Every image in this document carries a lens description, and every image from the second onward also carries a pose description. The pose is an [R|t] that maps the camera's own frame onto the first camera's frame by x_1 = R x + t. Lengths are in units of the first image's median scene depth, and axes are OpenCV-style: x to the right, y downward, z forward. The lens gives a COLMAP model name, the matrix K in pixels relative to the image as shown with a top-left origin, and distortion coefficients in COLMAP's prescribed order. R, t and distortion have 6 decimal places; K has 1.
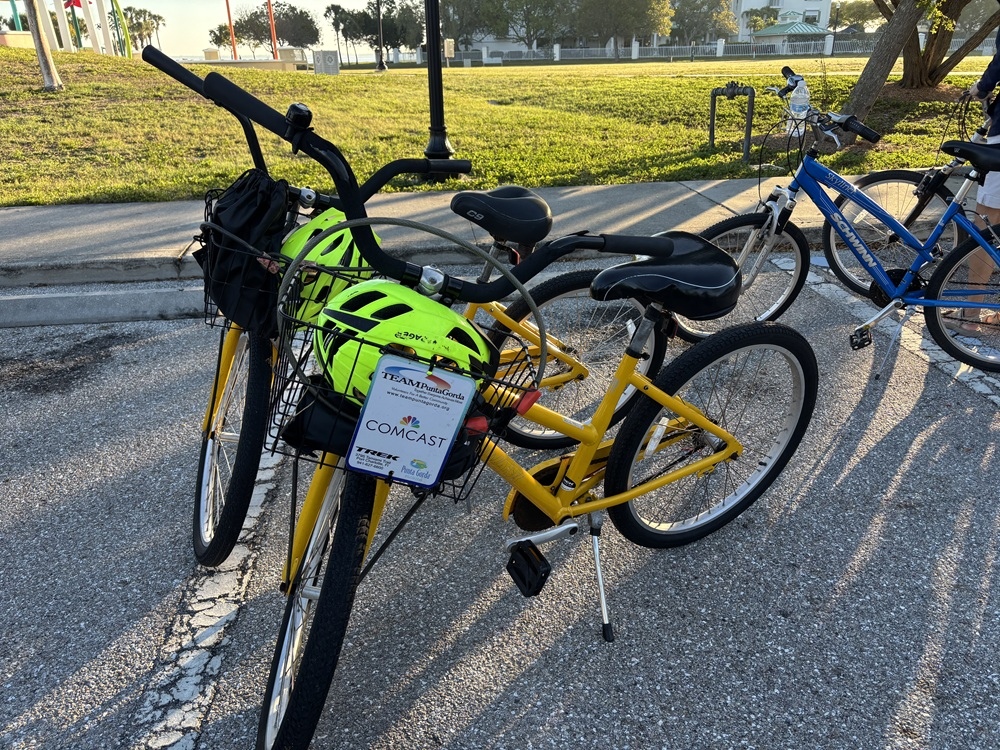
lens RADIAL K [[768.3, 0, 494.2], [0, 768.3, 384.1], [0, 0, 1]] dist [-0.008452, -0.003635]
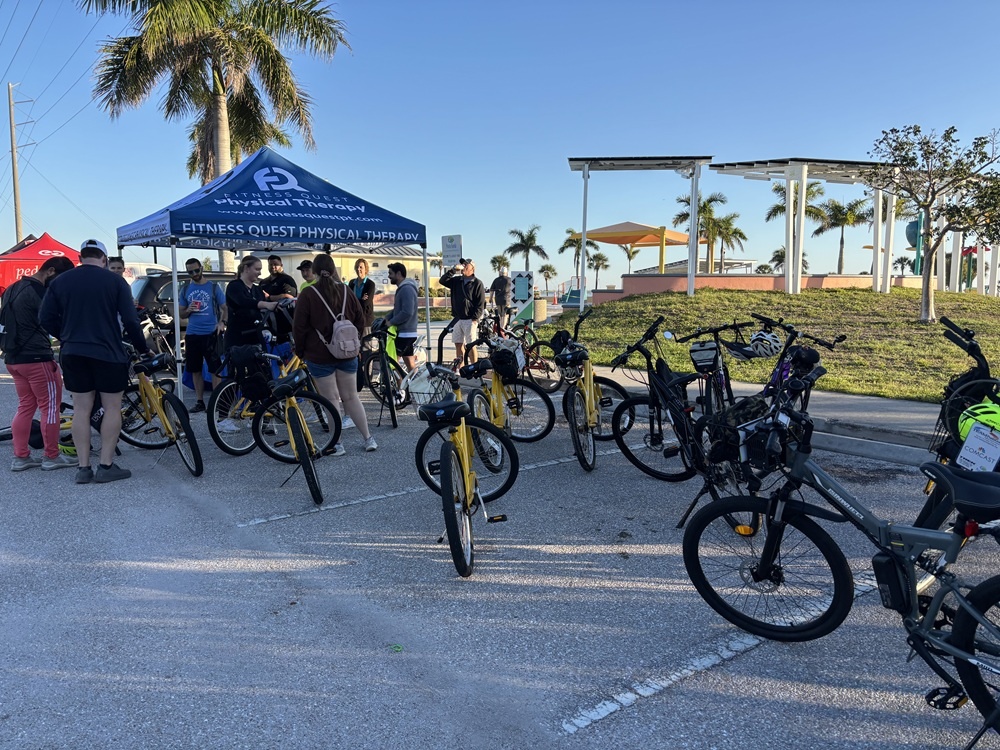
lens RADIAL K [[768.3, 0, 494.2], [0, 768.3, 384.1], [0, 0, 1]] dist [-0.008452, -0.003635]
pose [[0.526445, 0.121833, -0.841434, 0.155506], [-0.352473, 0.931899, -0.085594, 0.084723], [0.773704, 0.341643, 0.533537, -0.235465]]
